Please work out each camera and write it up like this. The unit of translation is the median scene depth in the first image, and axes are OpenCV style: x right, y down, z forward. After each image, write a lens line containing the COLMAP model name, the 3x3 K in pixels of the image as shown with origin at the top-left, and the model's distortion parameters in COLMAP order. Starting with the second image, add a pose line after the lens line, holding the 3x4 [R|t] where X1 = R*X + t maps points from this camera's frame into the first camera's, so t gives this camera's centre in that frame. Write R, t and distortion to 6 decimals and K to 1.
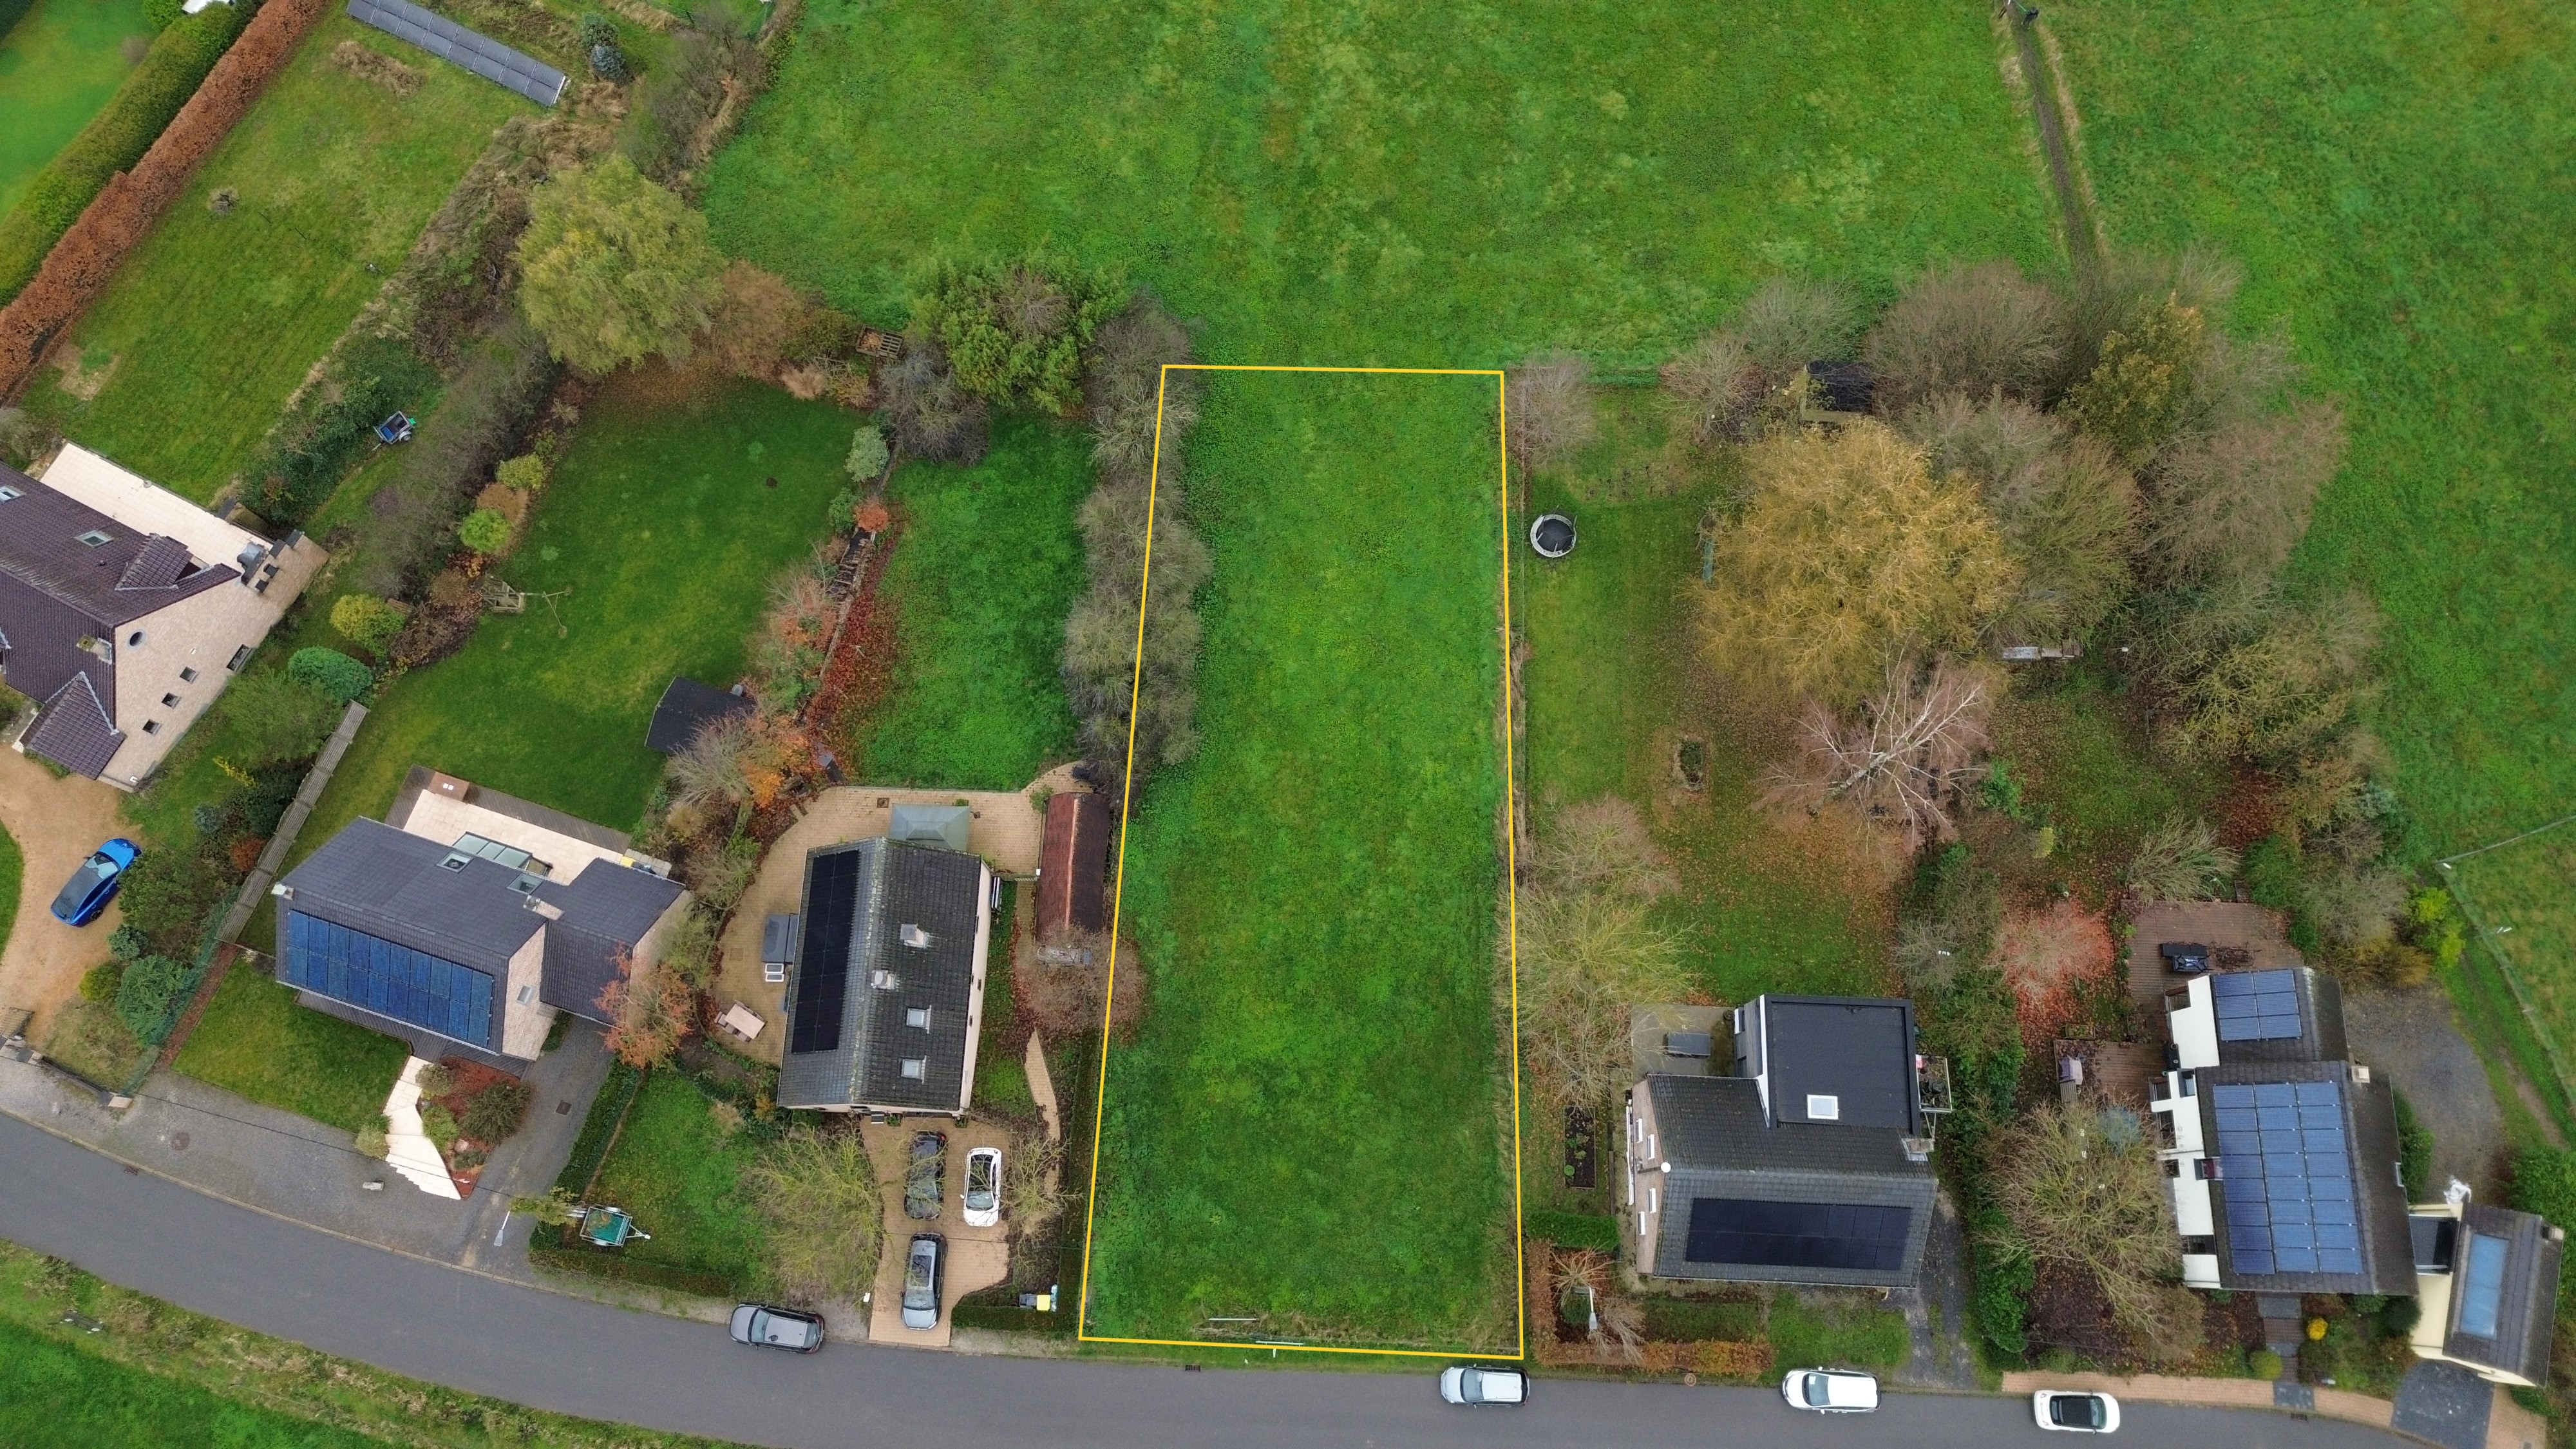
lens RADIAL K [[1809.9, 0, 1288.0], [0, 1809.9, 724.5], [0, 0, 1]] dist [0.071143, -0.062227]
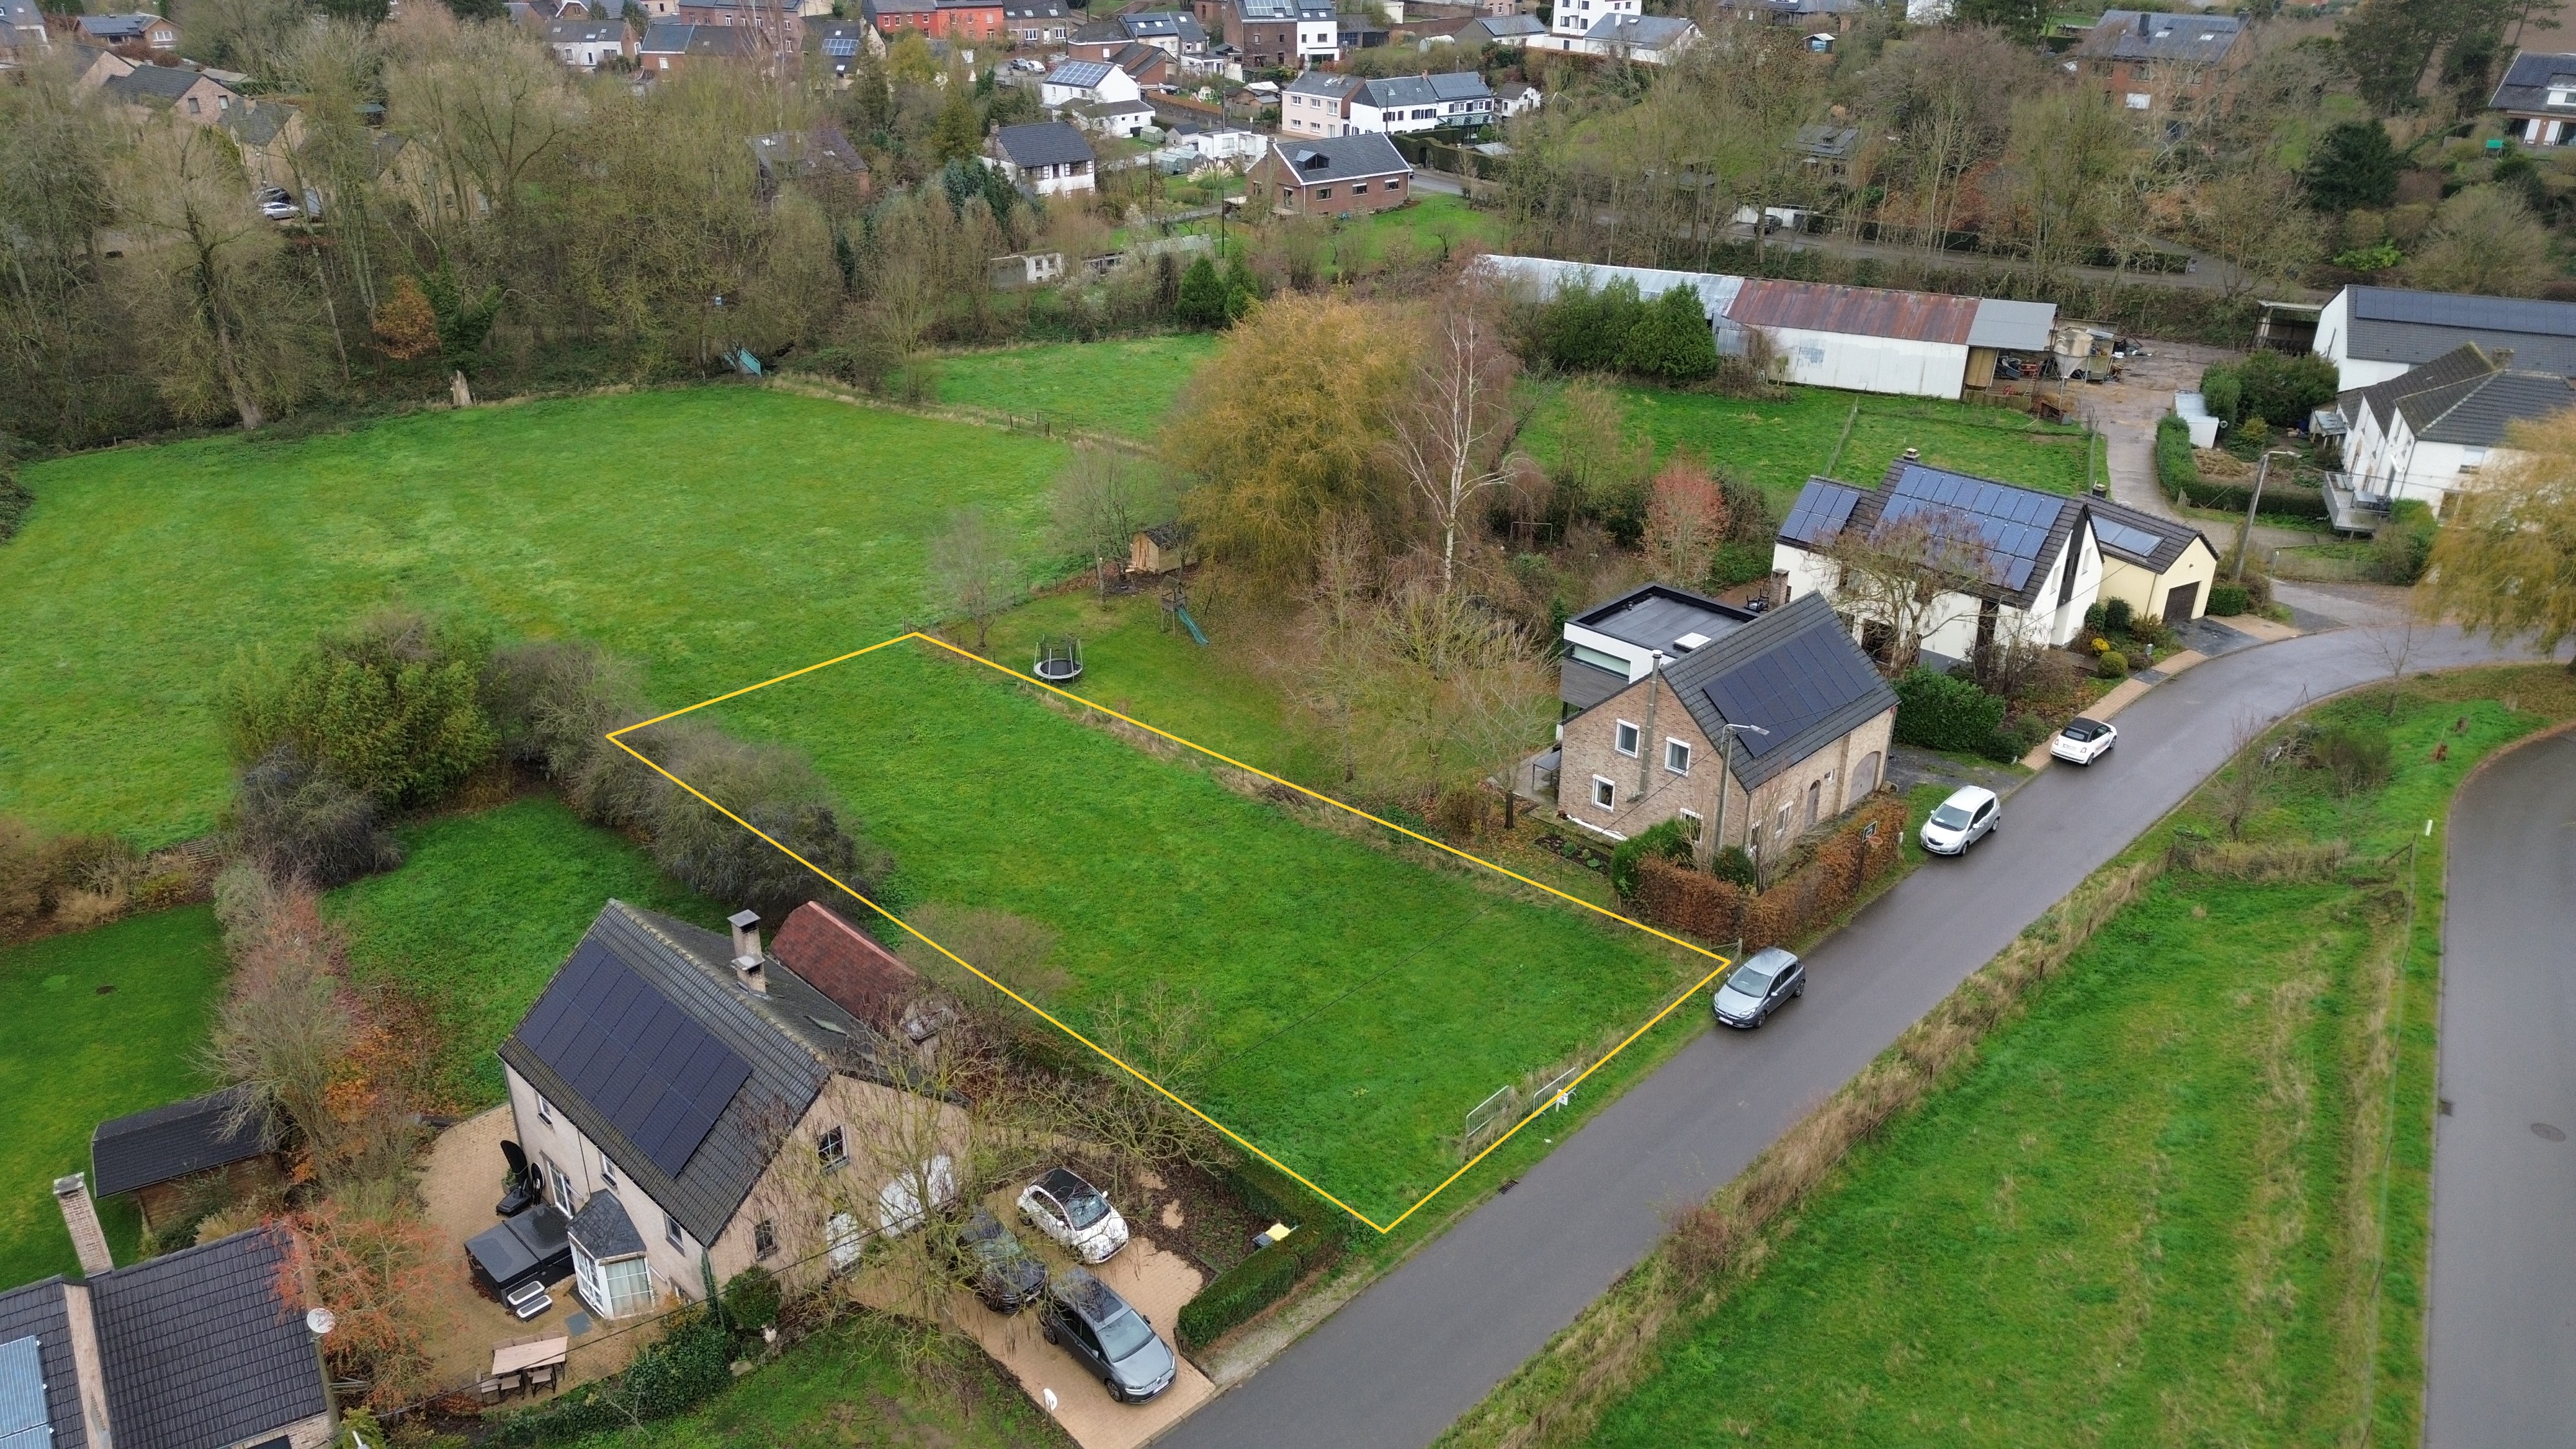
lens RADIAL K [[1809.9, 0, 1288.0], [0, 1809.9, 724.5], [0, 0, 1]] dist [0.071143, -0.062227]
pose [[0.675738, -0.308337, 0.669557, -0.465977], [0.704515, 0.537385, -0.463548, 0.488838], [-0.216881, 0.784950, 0.580359, 0.494426]]
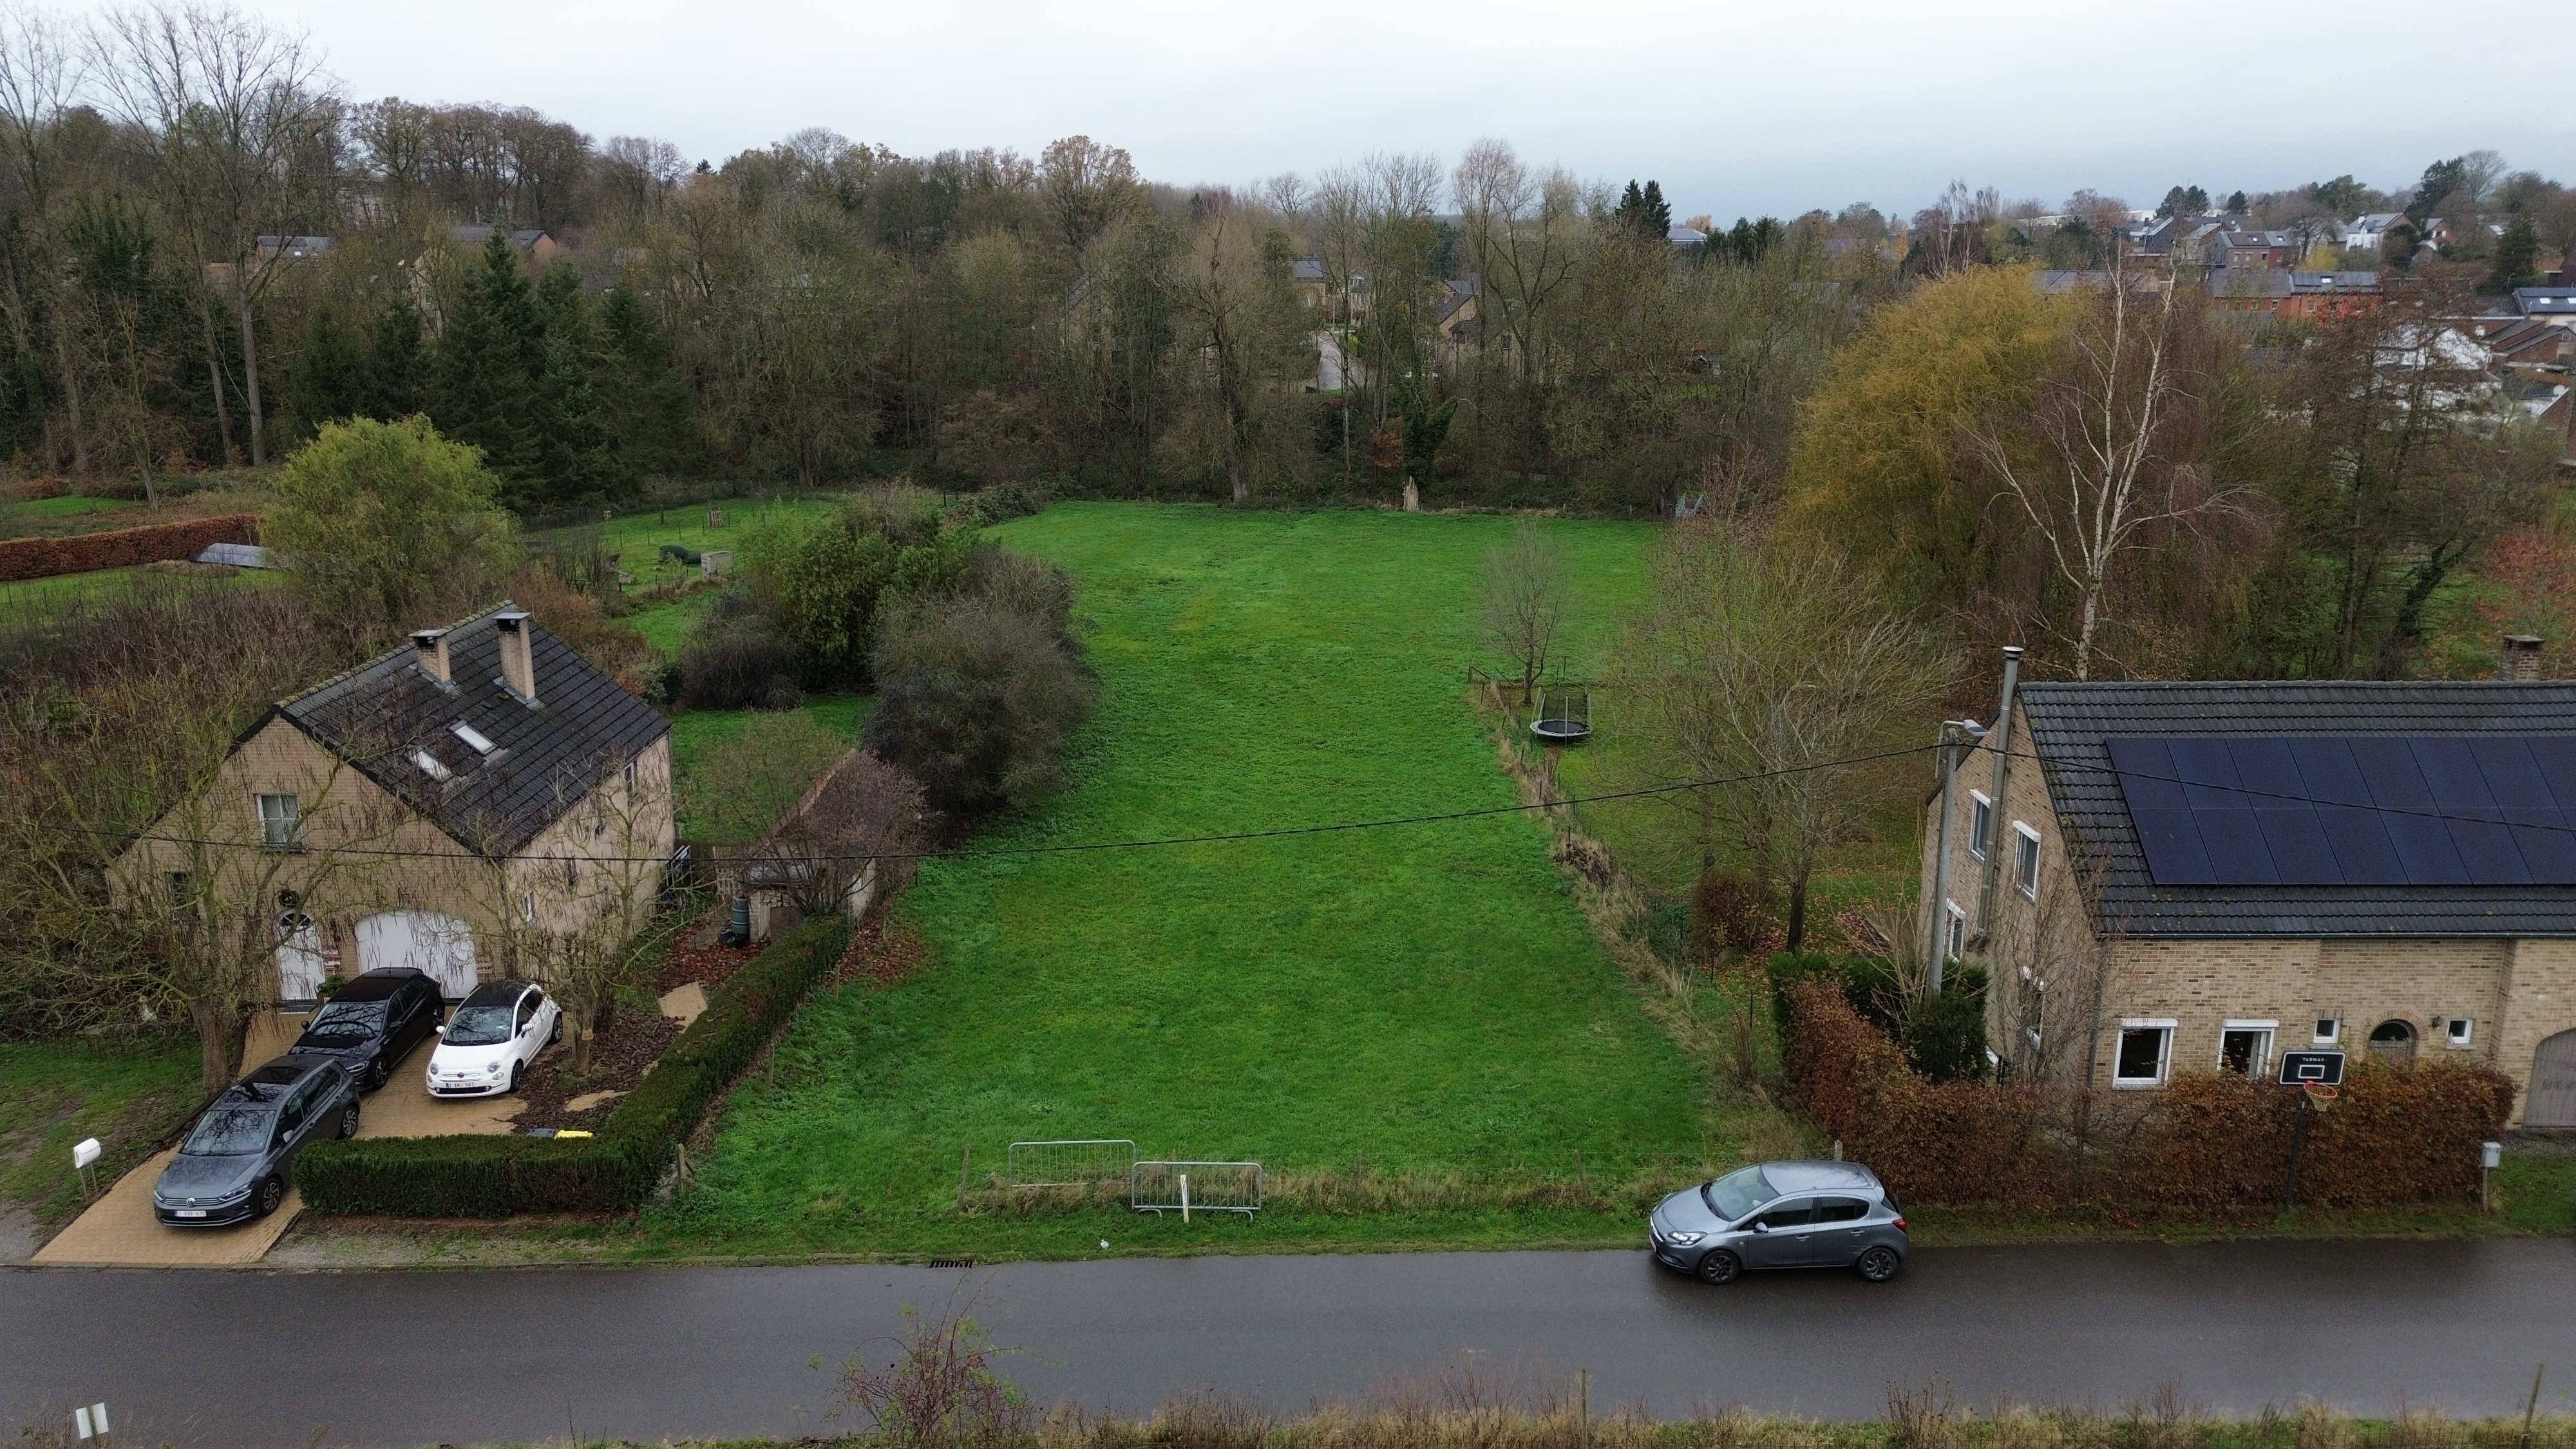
lens RADIAL K [[1809.9, 0, 1288.0], [0, 1809.9, 724.5], [0, 0, 1]] dist [0.071143, -0.062227]
pose [[0.998449, -0.002945, 0.055594, -0.004897], [0.049415, 0.506837, -0.860624, 0.584974], [-0.025643, 0.862037, 0.506196, 0.699510]]
